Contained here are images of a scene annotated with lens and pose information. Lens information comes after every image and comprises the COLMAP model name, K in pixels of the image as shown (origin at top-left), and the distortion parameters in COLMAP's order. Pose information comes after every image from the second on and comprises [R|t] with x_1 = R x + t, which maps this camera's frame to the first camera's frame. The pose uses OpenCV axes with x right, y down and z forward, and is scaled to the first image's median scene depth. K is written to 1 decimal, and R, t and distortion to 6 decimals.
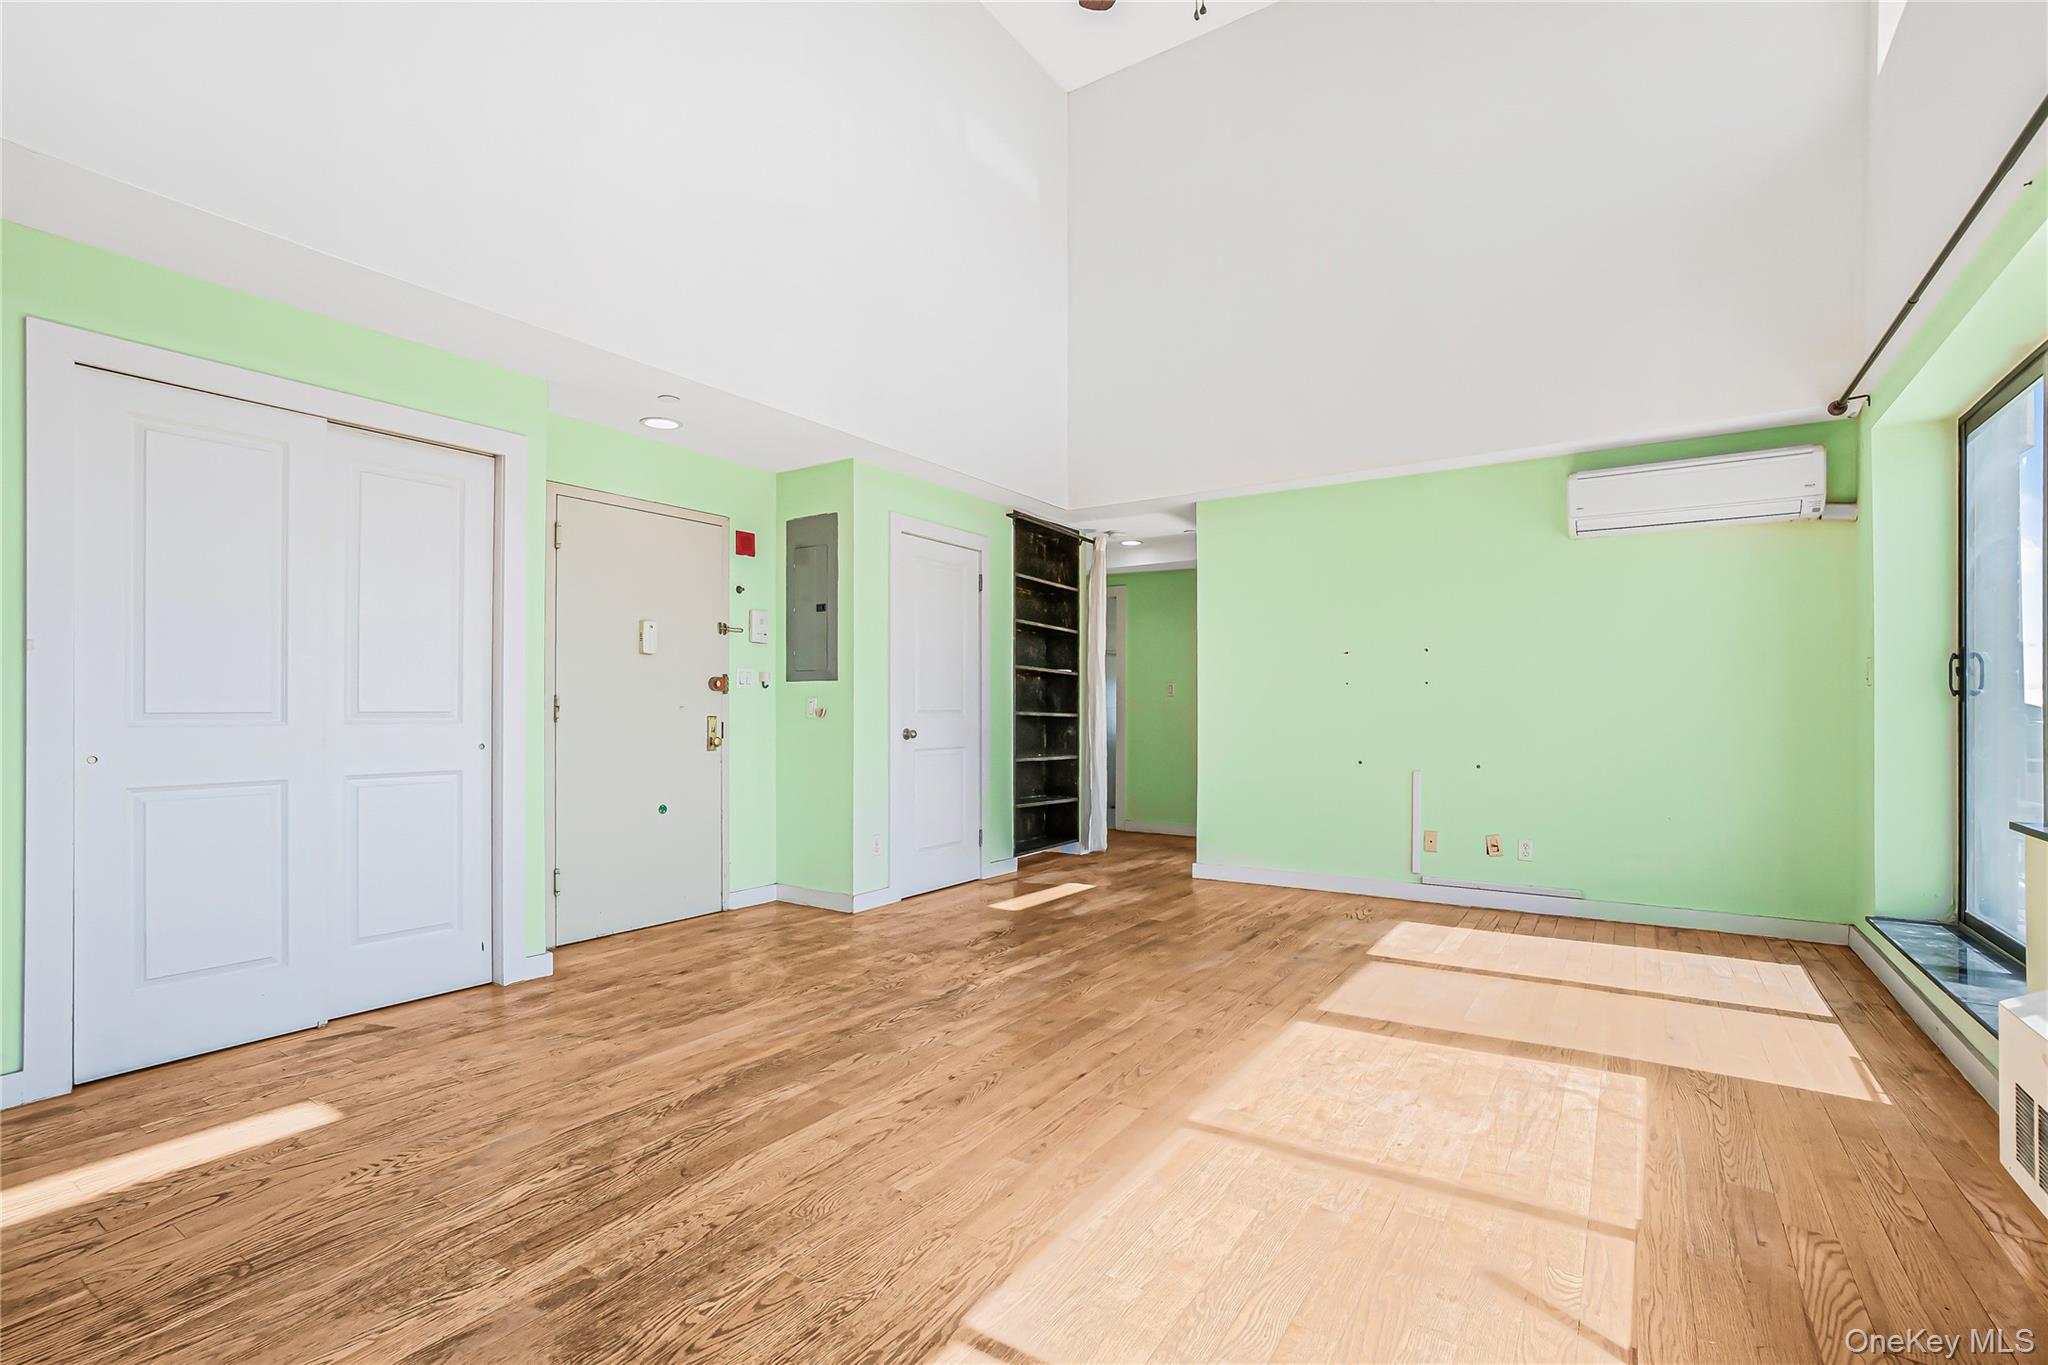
lens RADIAL K [[944.7, 0, 1027.4], [0, 944.7, 694.3], [0, 0, 1]] dist [0.003381, 0.000834]
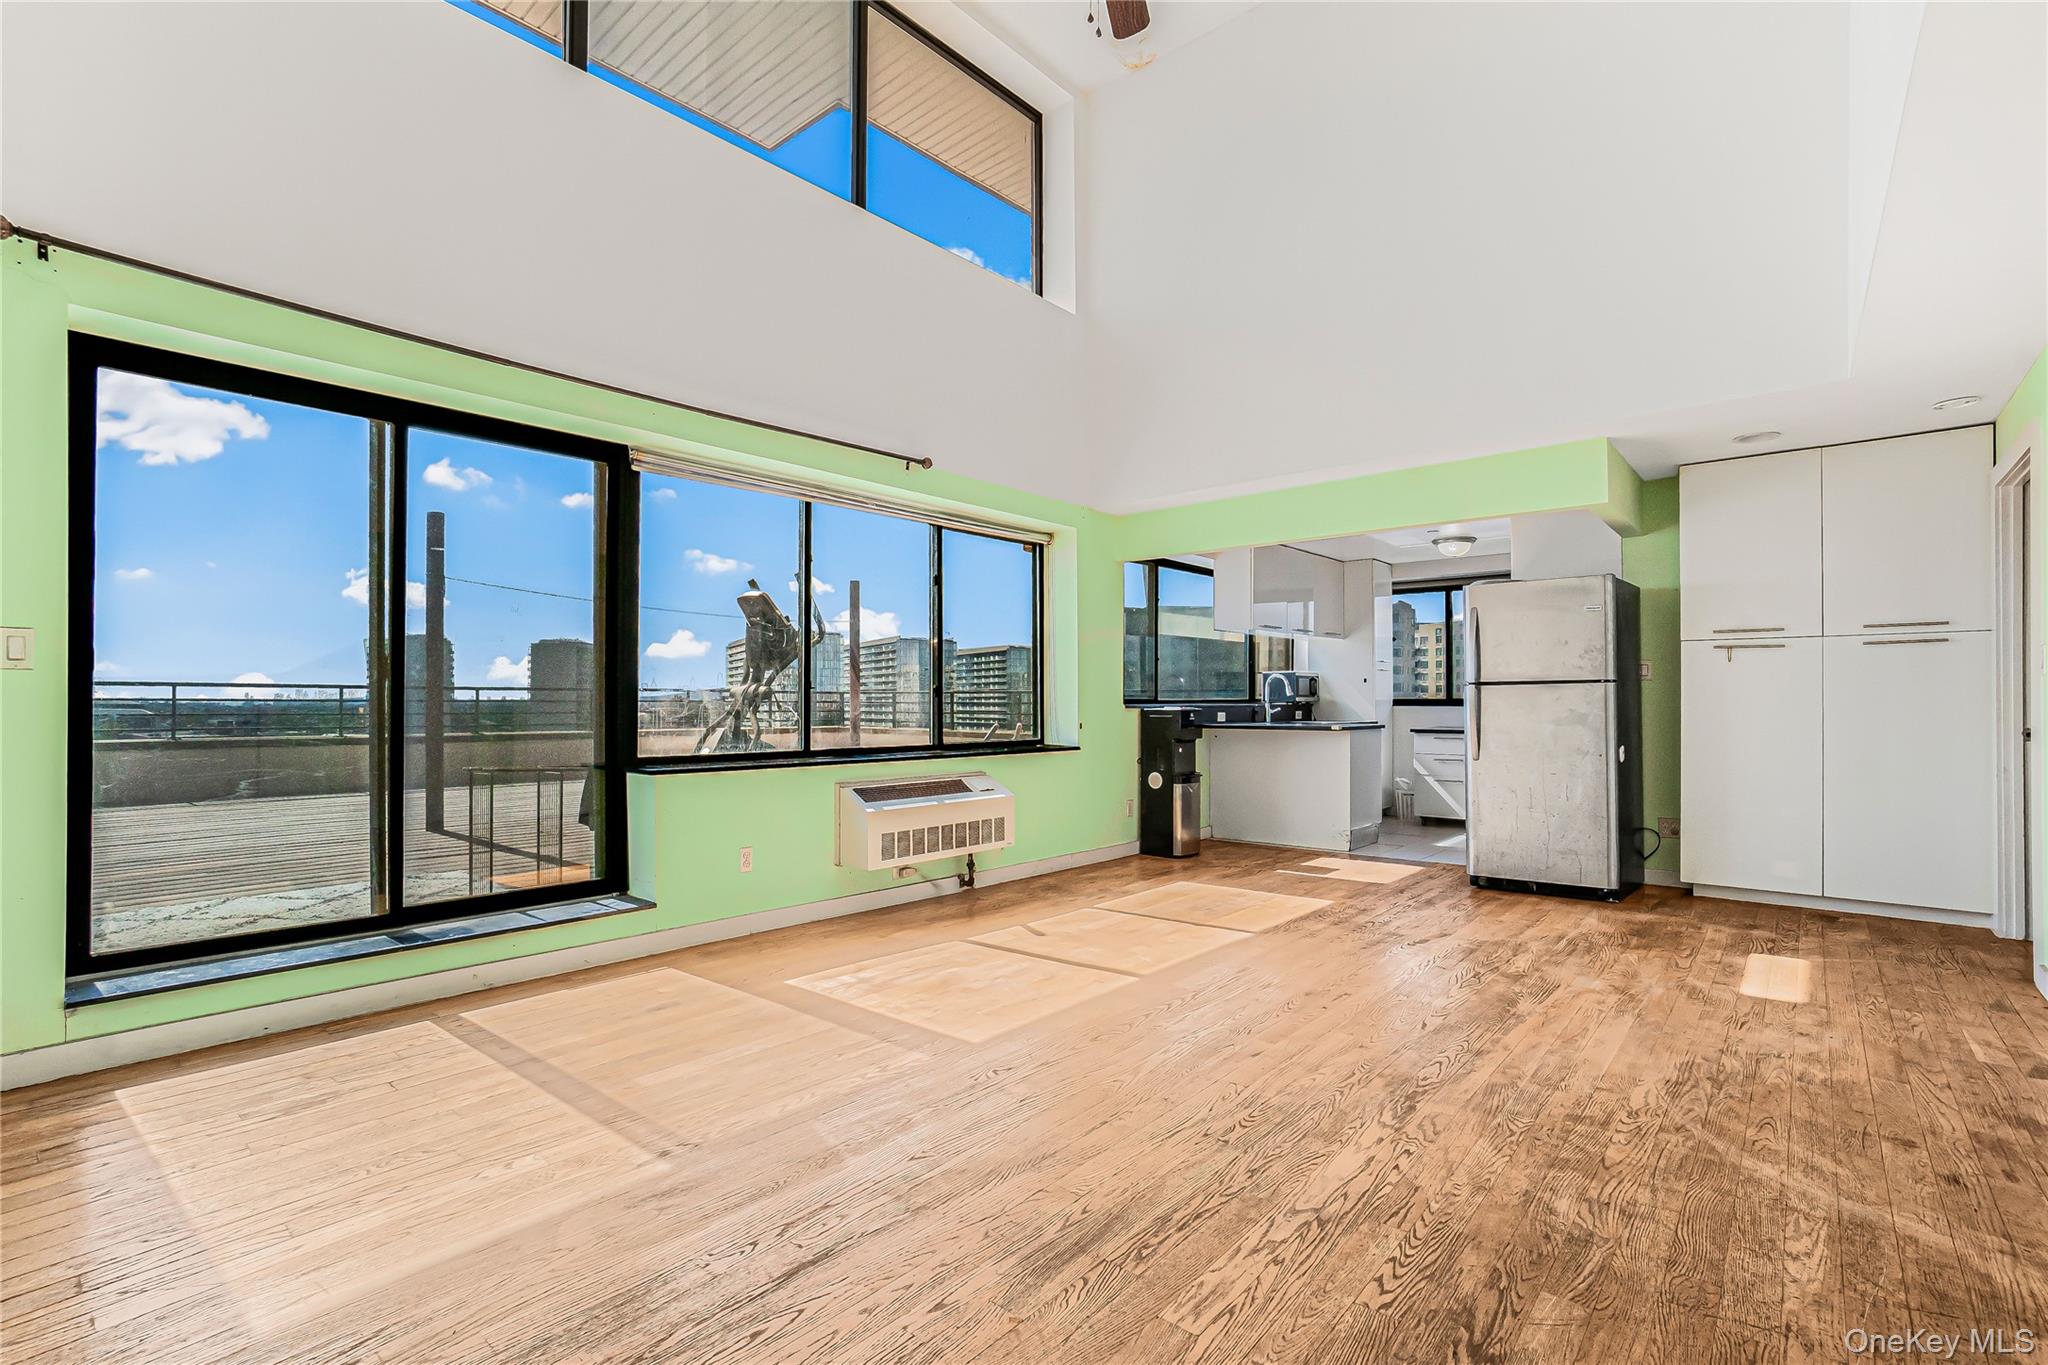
lens RADIAL K [[944.7, 0, 1013.8], [0, 944.7, 696.8], [0, 0, 1]] dist [0.003381, 0.000834]
pose [[-0.990666, -0.001680, 0.136305, 0.124516], [-0.004965, 0.999705, -0.023762, 0.027341], [-0.136225, -0.024216, -0.990382, 1.862326]]
